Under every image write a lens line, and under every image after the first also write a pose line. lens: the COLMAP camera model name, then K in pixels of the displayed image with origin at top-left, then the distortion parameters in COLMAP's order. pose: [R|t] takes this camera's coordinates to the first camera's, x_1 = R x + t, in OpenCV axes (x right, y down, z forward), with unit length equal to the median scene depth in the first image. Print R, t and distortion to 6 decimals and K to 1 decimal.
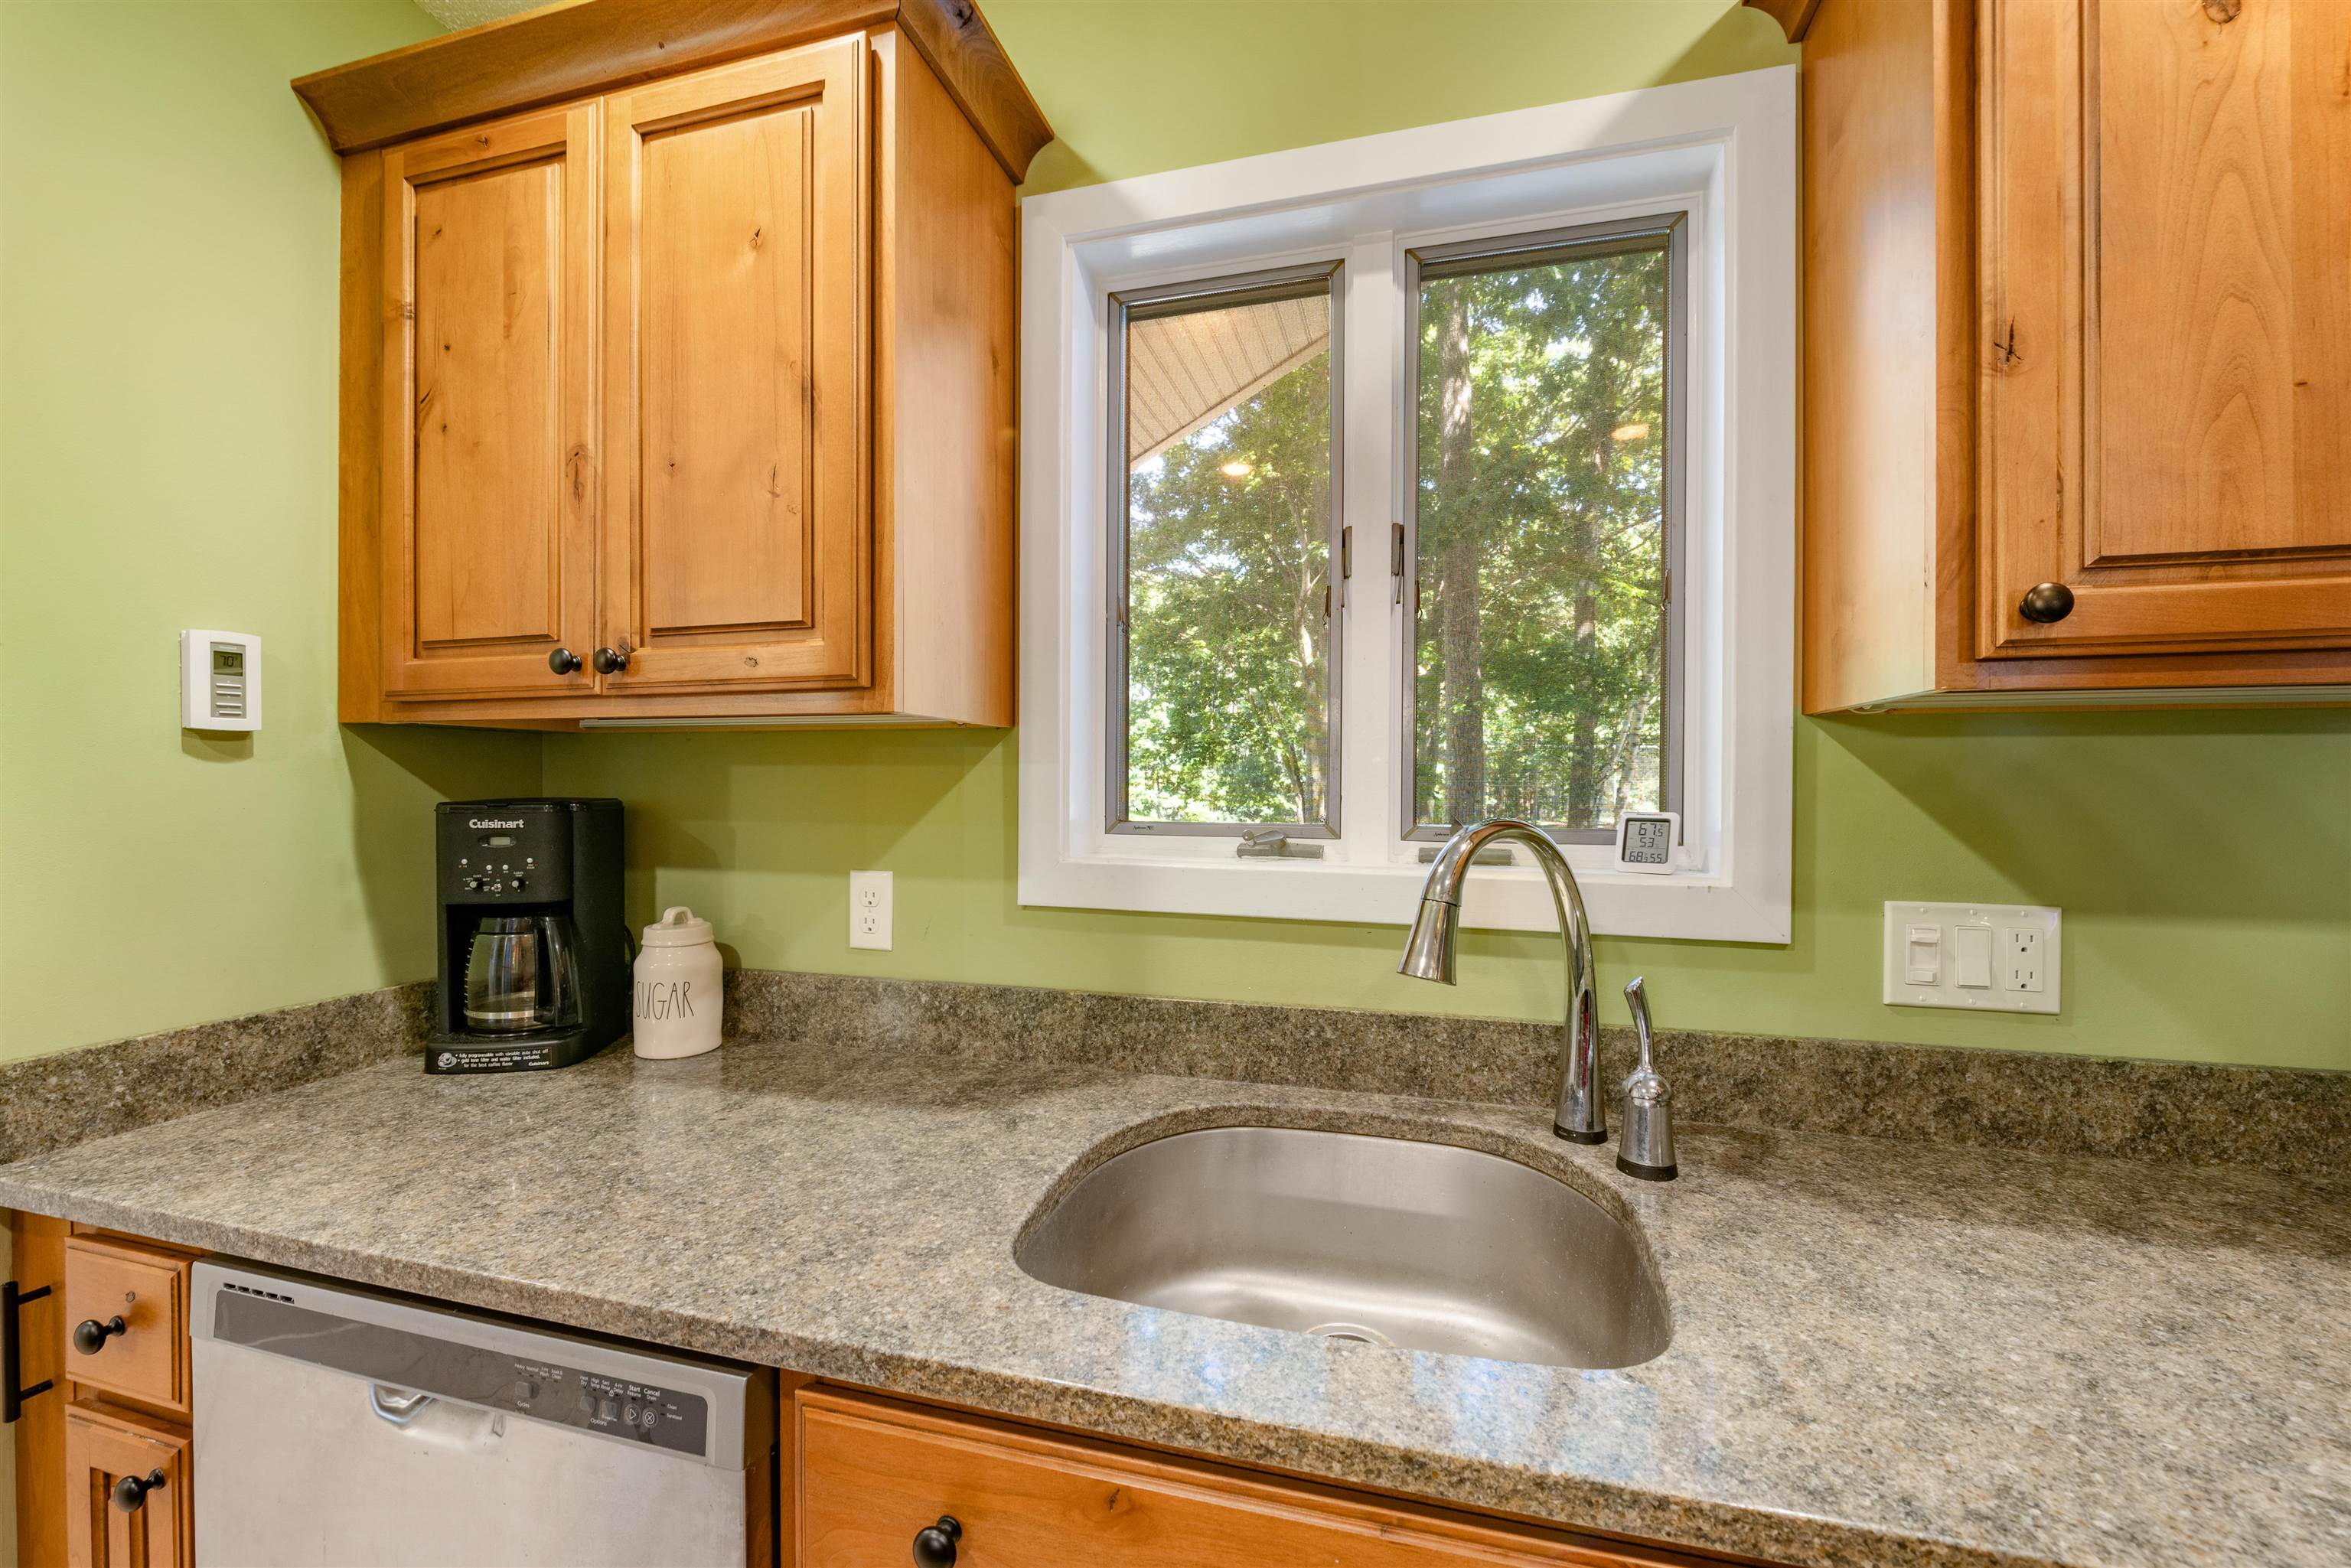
lens RADIAL K [[942.4, 0, 1170.3], [0, 942.4, 789.2], [0, 0, 1]] dist [-0.013718, -0.000120]
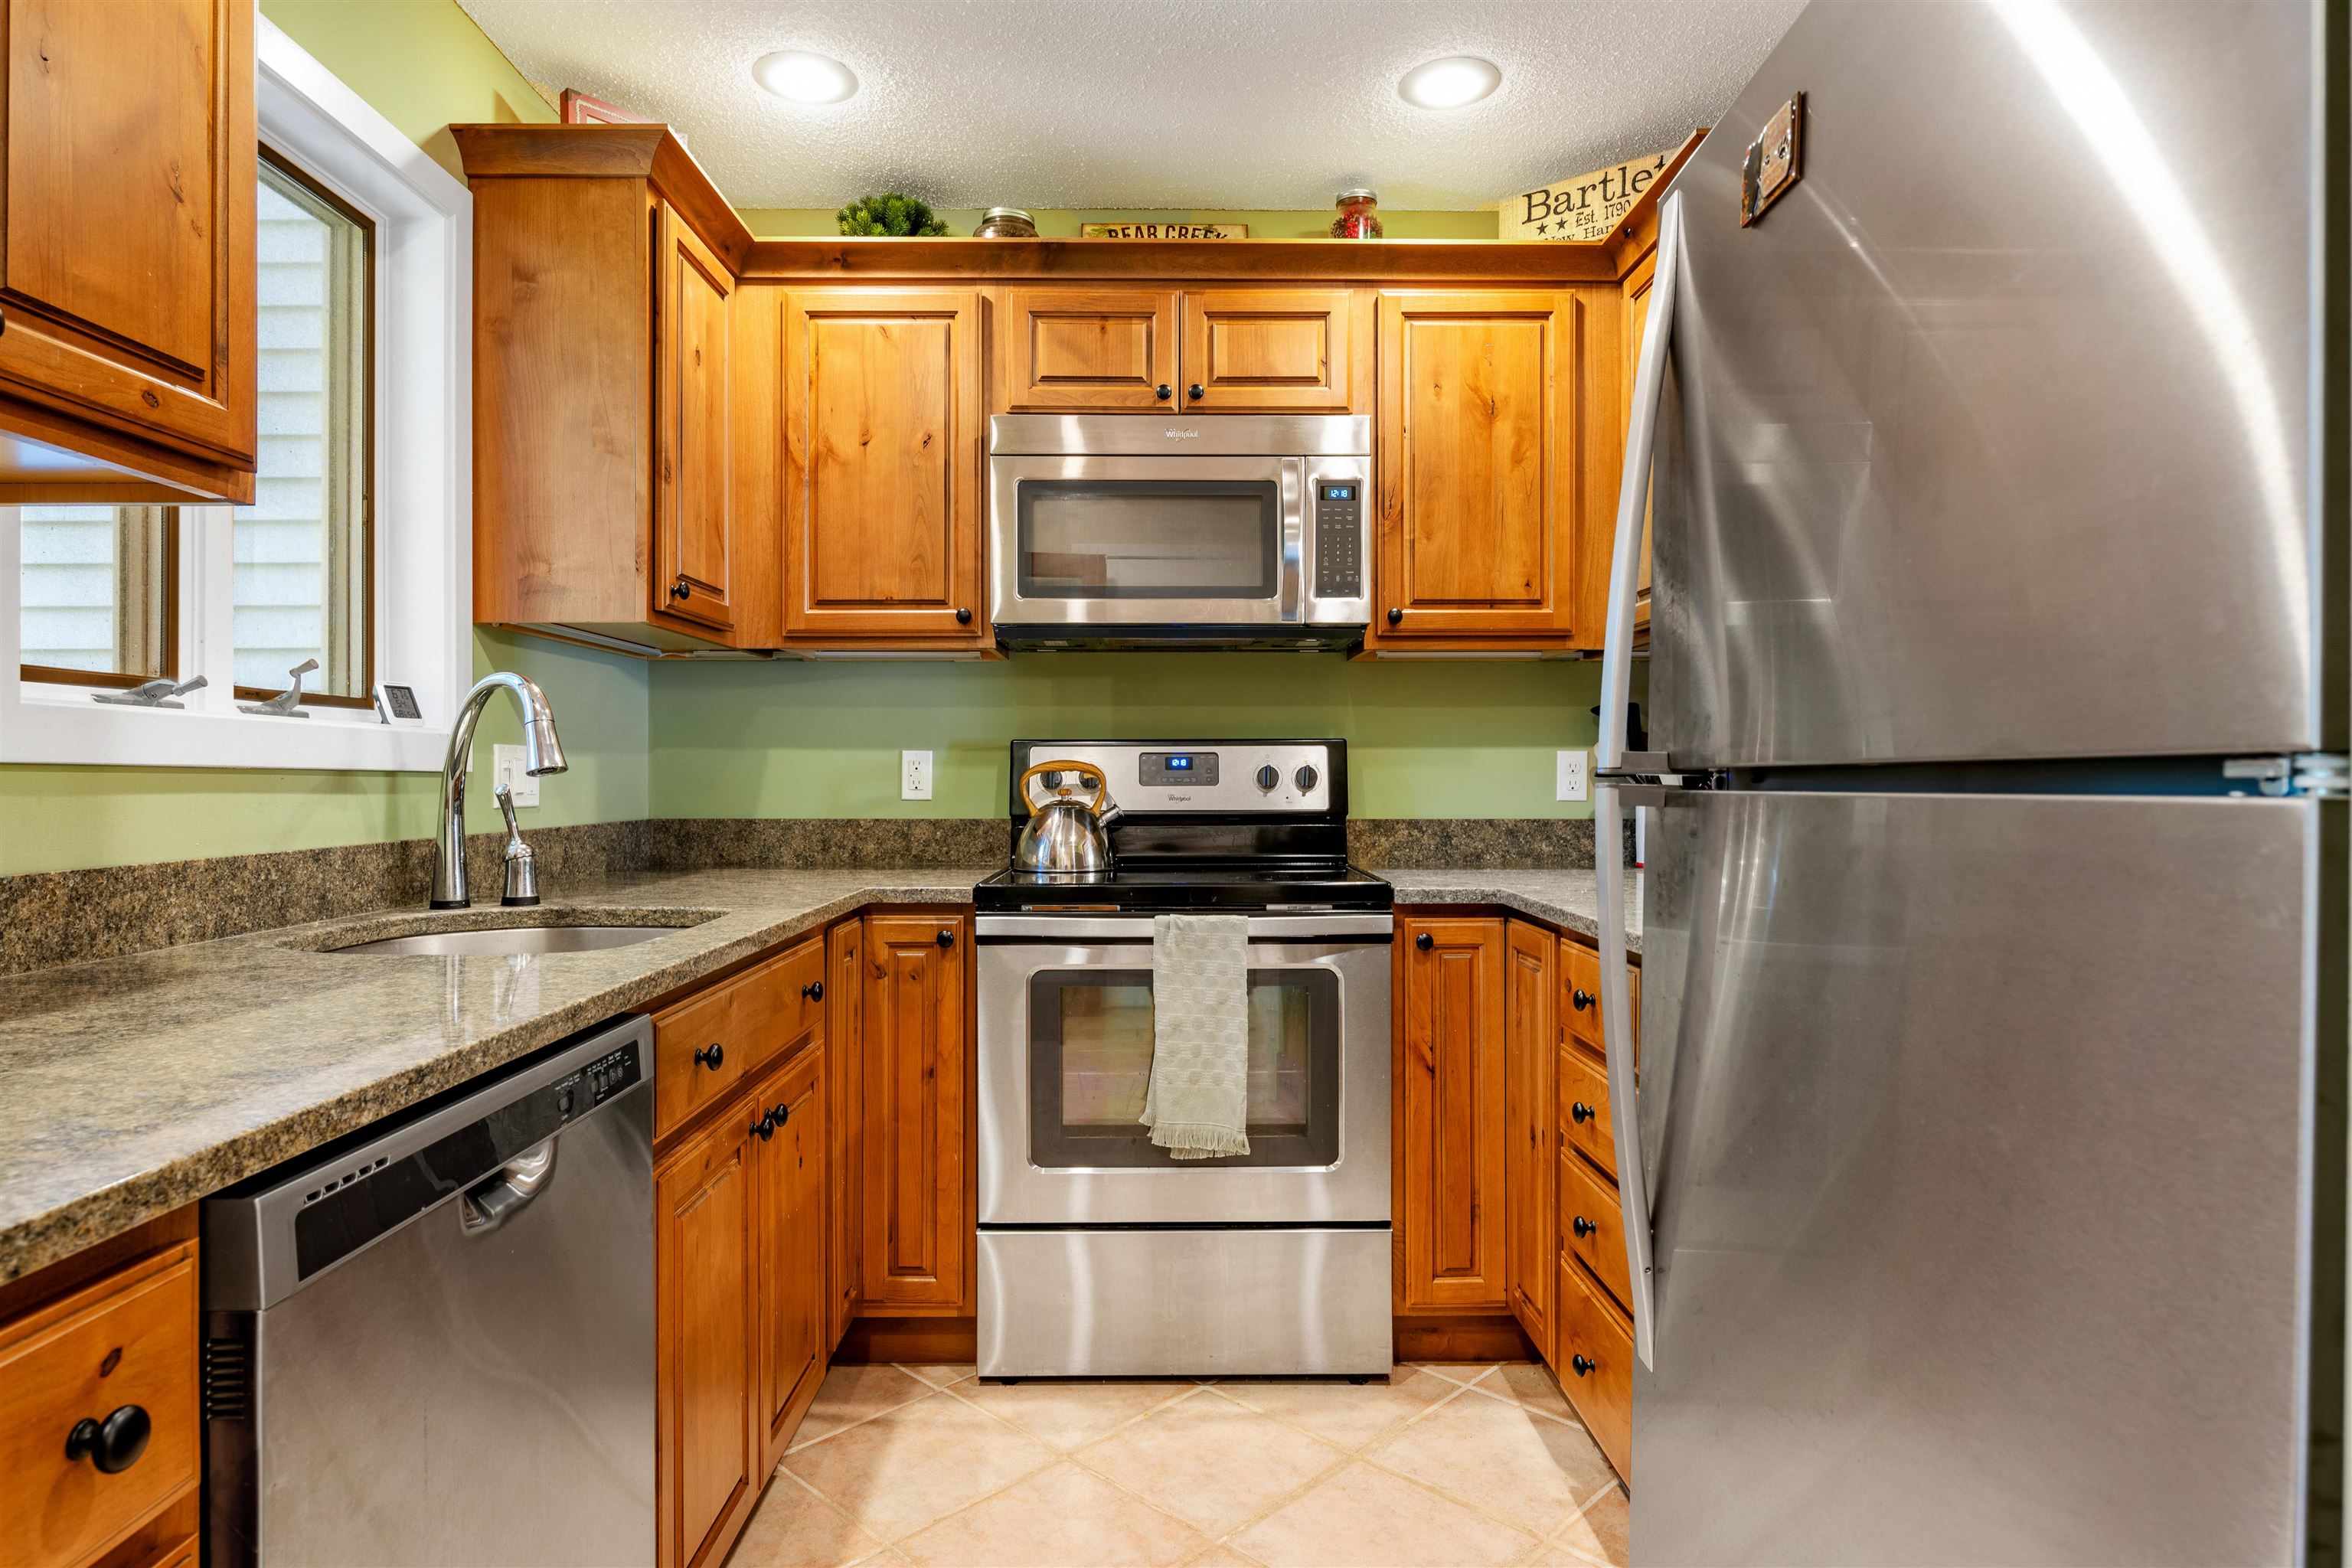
lens RADIAL K [[1356.2, 0, 1176.0], [0, 1356.2, 784.0], [0, 0, 1]] dist [-0.000801, -0.000397]
pose [[-0.282973, -0.005130, 0.959114, -1.526638], [0.007933, 0.999939, 0.007689, 0.152455], [-0.959095, 0.009784, -0.282915, 0.457446]]
